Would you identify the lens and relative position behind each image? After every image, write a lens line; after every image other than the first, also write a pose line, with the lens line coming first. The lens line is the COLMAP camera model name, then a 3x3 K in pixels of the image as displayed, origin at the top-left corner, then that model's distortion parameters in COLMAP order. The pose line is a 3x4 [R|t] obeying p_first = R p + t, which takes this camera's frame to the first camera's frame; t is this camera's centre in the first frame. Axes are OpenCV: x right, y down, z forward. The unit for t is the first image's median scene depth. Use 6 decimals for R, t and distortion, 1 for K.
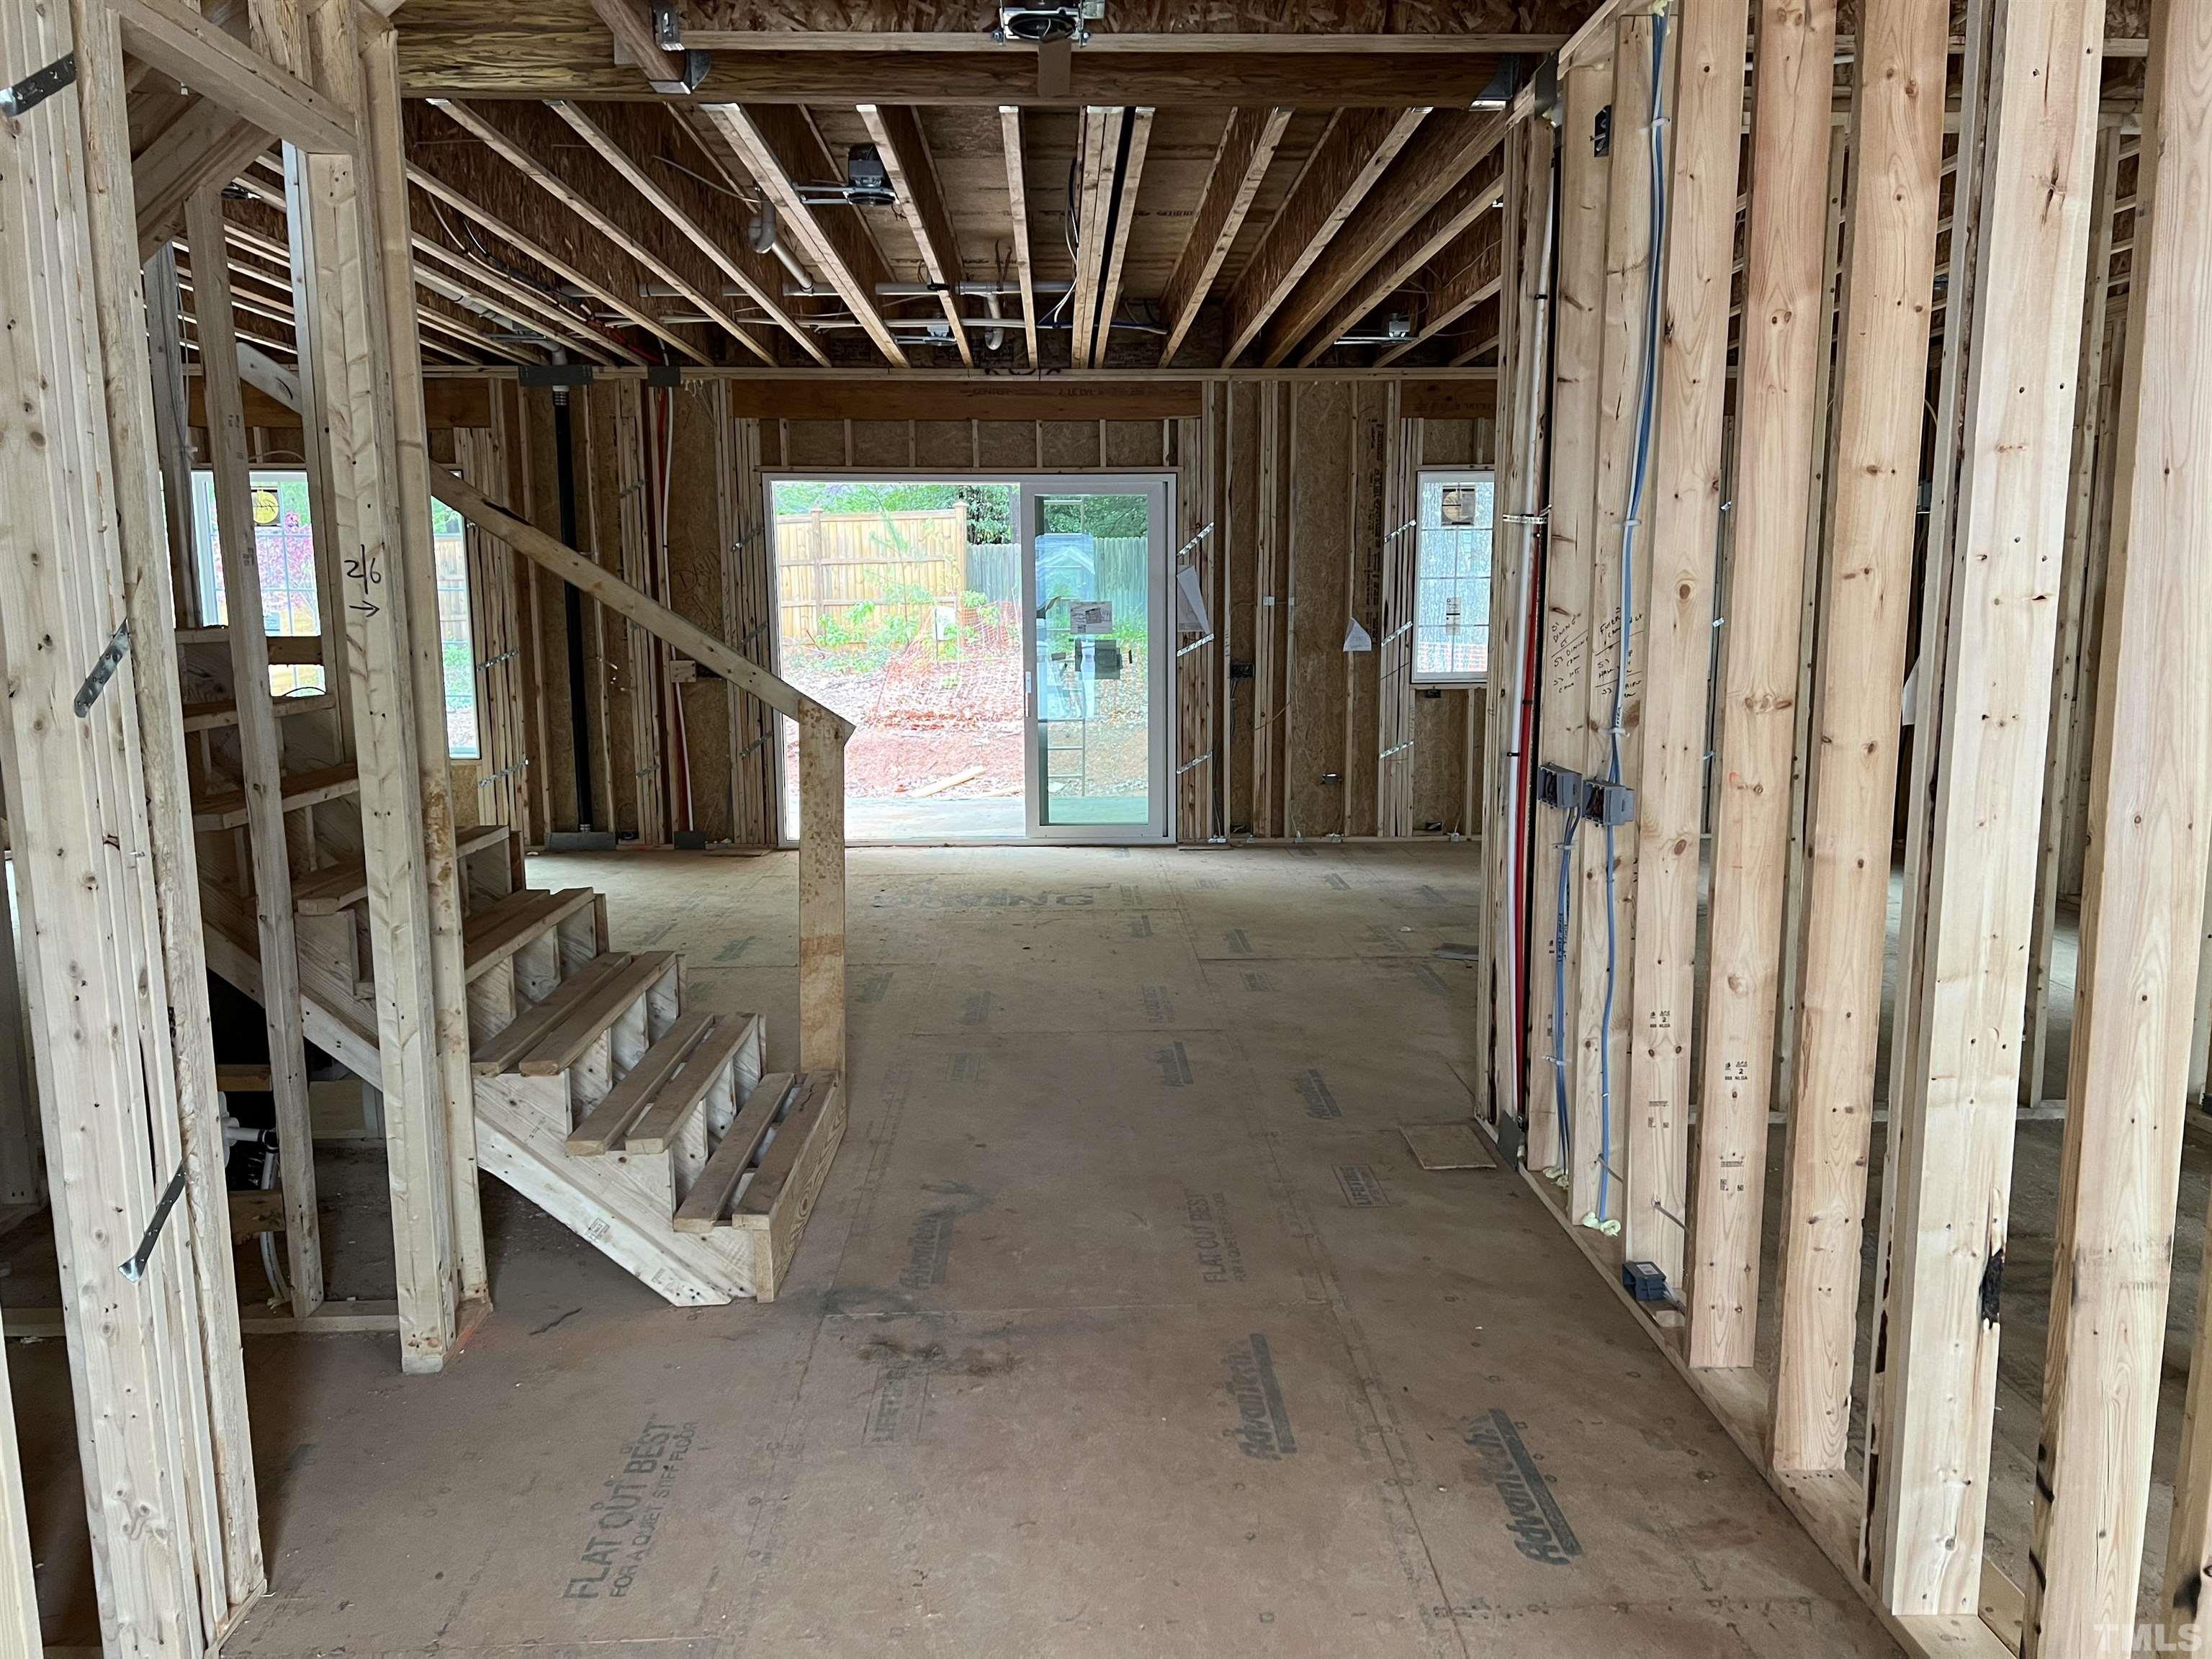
lens RADIAL K [[1655.6, 0, 1110.7], [0, 1655.6, 840.5], [0, 0, 1]] dist [0.030618, -0.001952]
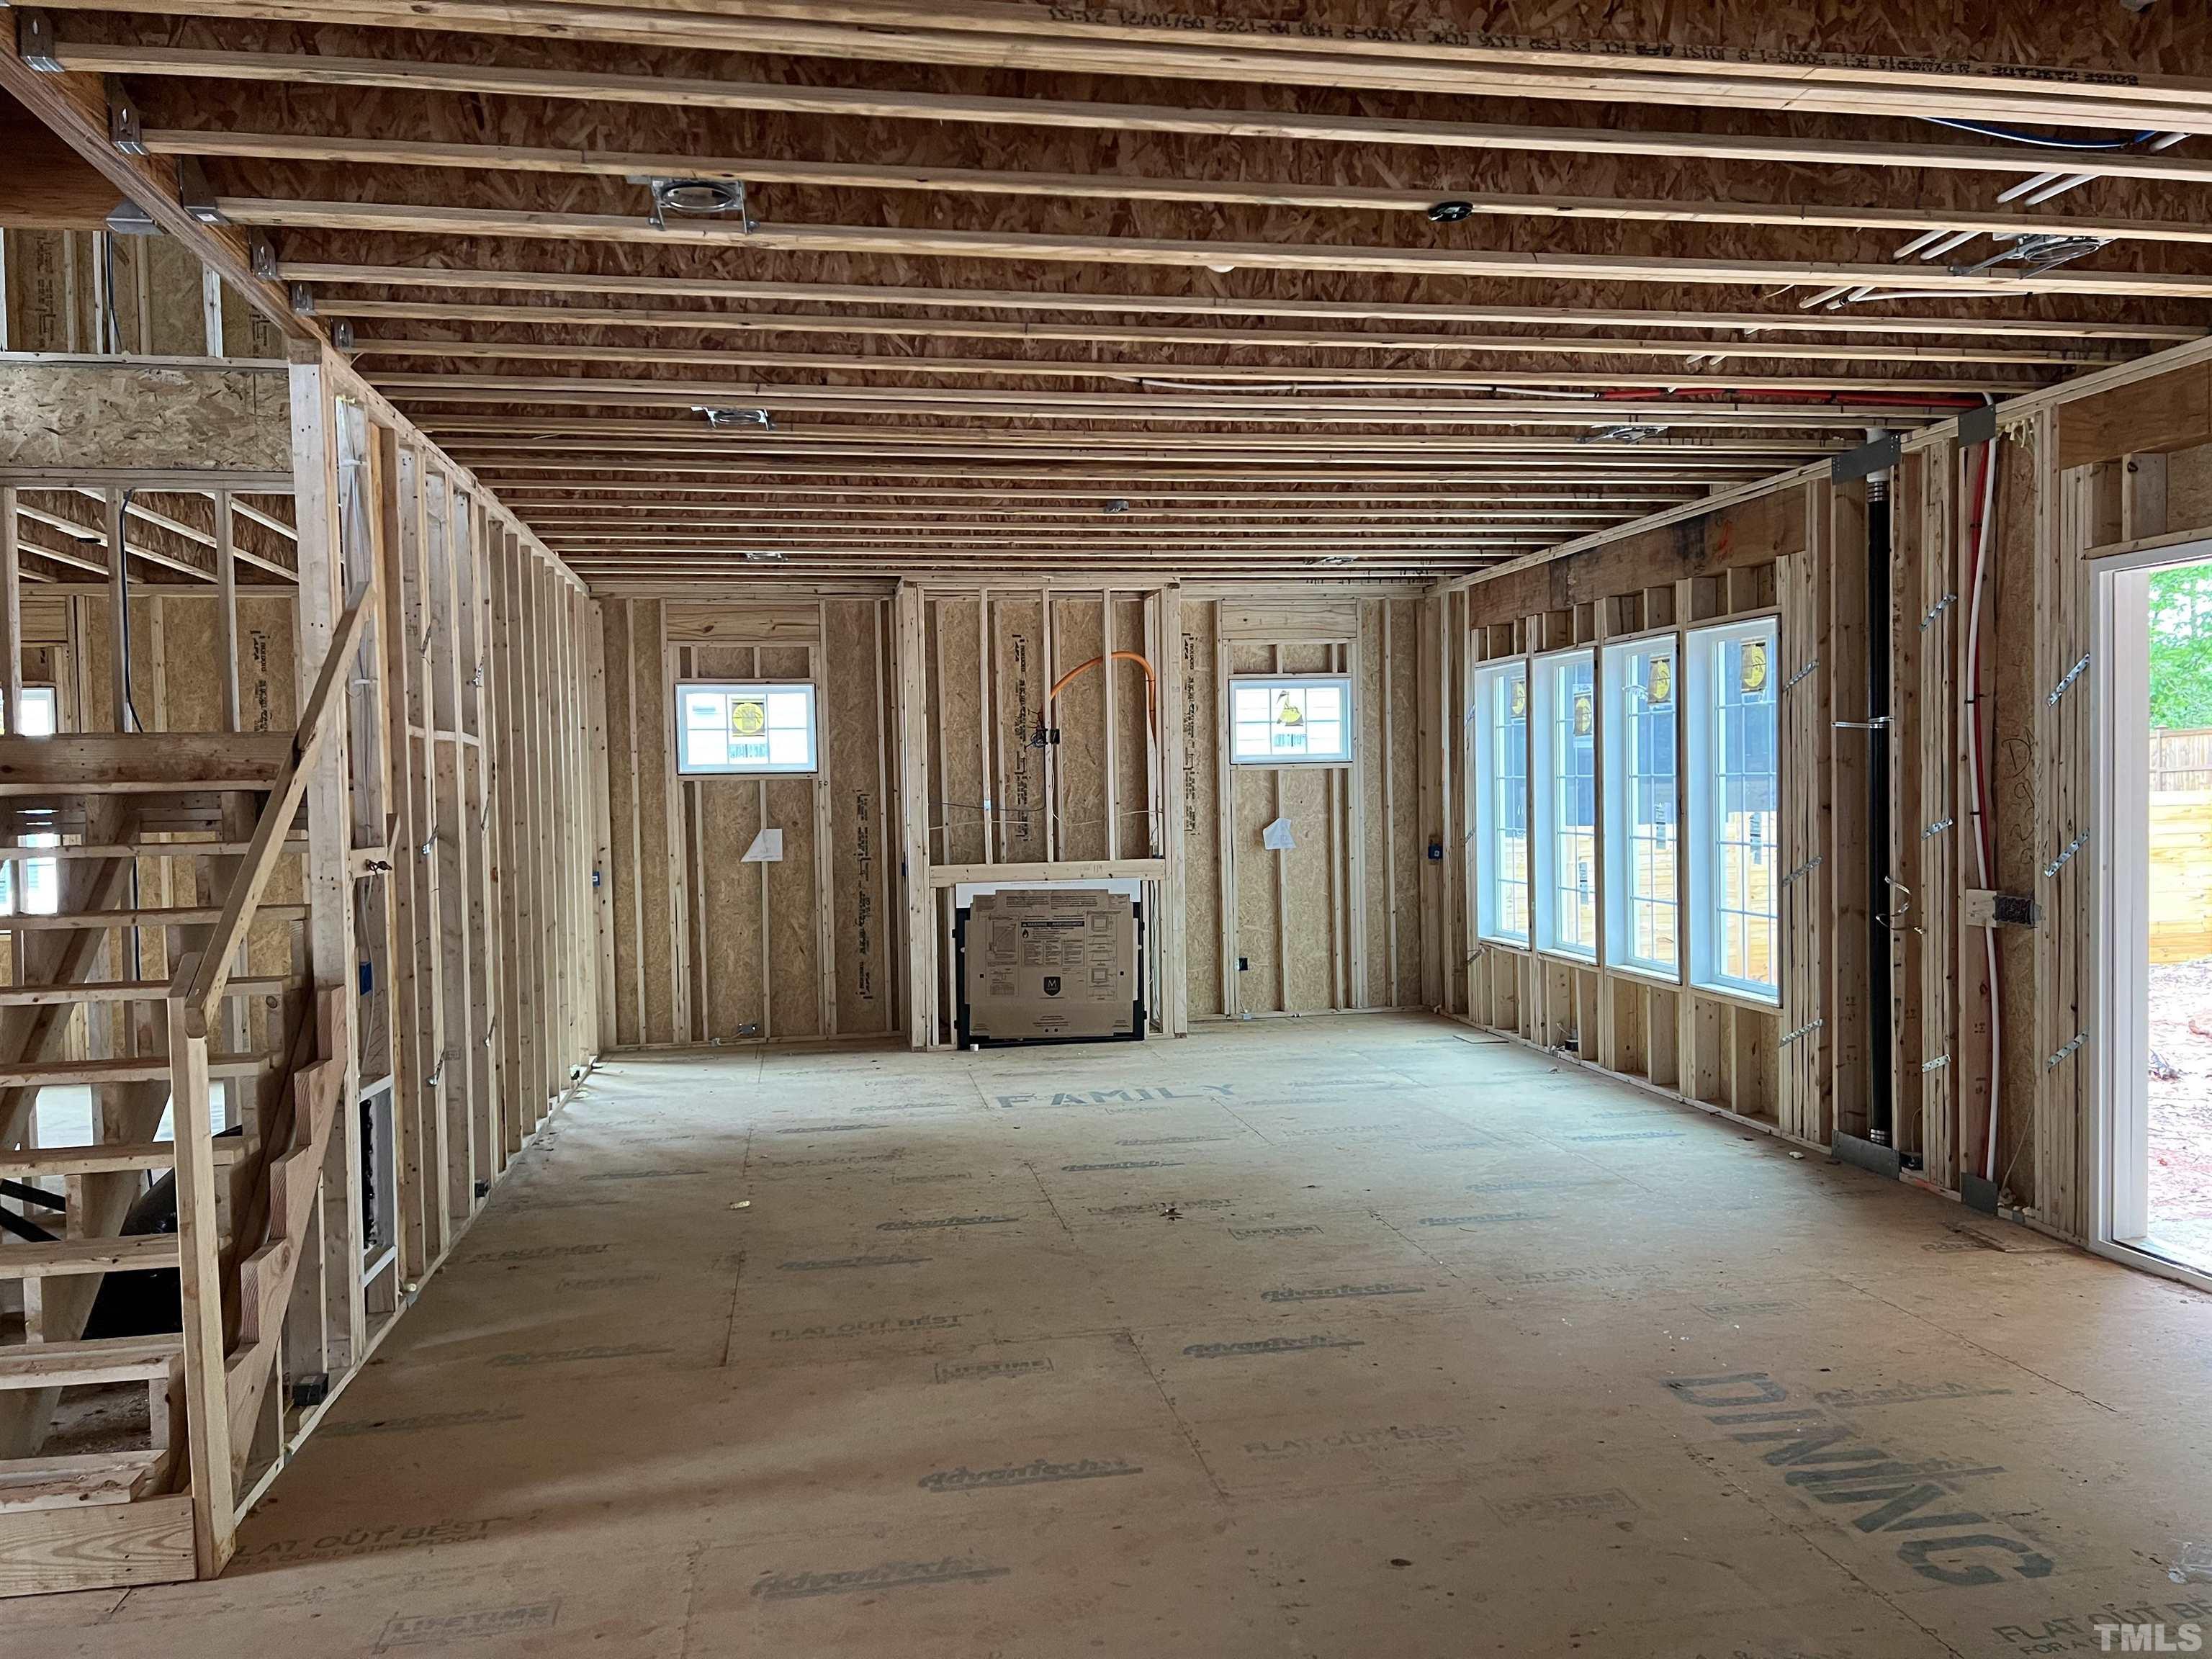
lens RADIAL K [[1655.6, 0, 1111.7], [0, 1655.6, 823.2], [0, 0, 1]] dist [0.030618, -0.001952]
pose [[0.151396, 0.025810, -0.988136, 0.290477], [-0.128092, 0.991742, 0.006278, -0.097876], [0.980139, 0.125622, 0.153451, 0.611777]]
